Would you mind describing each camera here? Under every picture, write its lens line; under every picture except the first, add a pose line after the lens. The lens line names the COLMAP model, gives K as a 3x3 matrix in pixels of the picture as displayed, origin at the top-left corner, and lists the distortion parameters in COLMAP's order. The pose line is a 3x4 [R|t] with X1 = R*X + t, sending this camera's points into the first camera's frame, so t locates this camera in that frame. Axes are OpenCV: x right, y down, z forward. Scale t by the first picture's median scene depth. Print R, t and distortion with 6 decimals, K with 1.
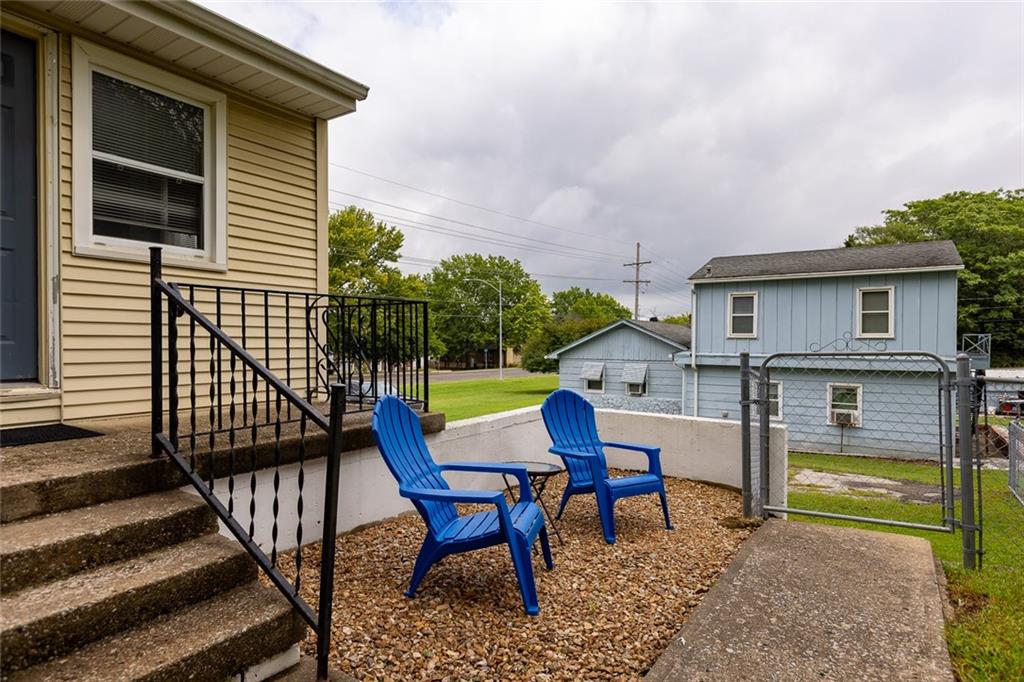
lens RADIAL K [[564.0, 0, 516.8], [0, 564.0, 347.9], [0, 0, 1]] dist [0.008486, 0.001902]
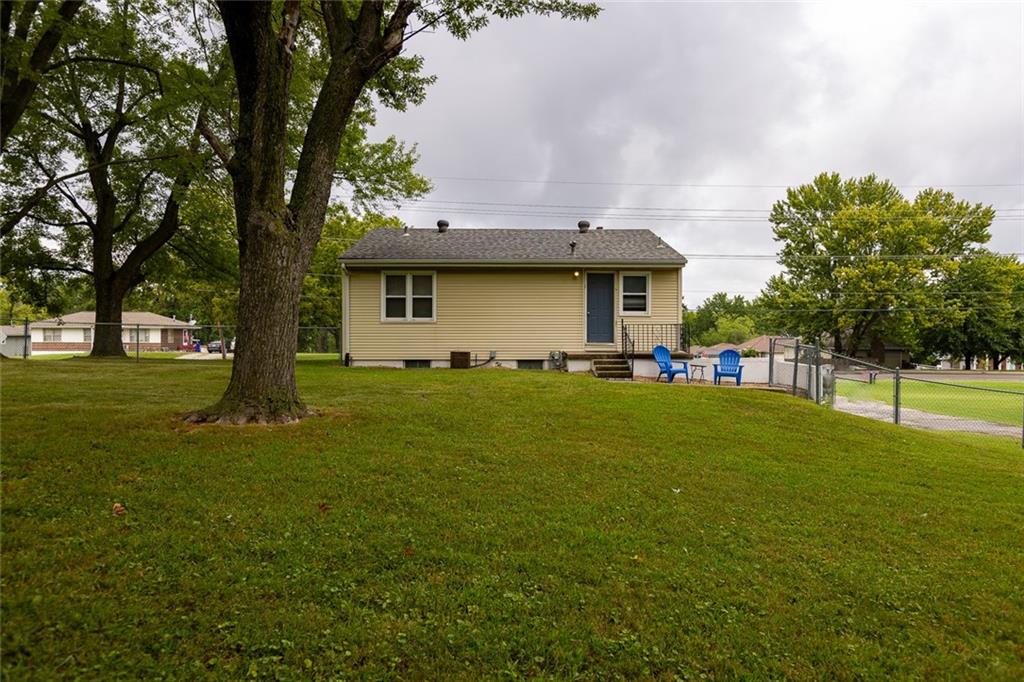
lens RADIAL K [[632.3, 0, 510.5], [0, 632.3, 337.8], [0, 0, 1]] dist [0.000185, -0.003096]
pose [[0.571975, 0.005526, -0.820253, 0.573693], [-0.010548, 0.999944, -0.000620, 0.005075], [0.820203, 0.009007, 0.572001, -0.521945]]
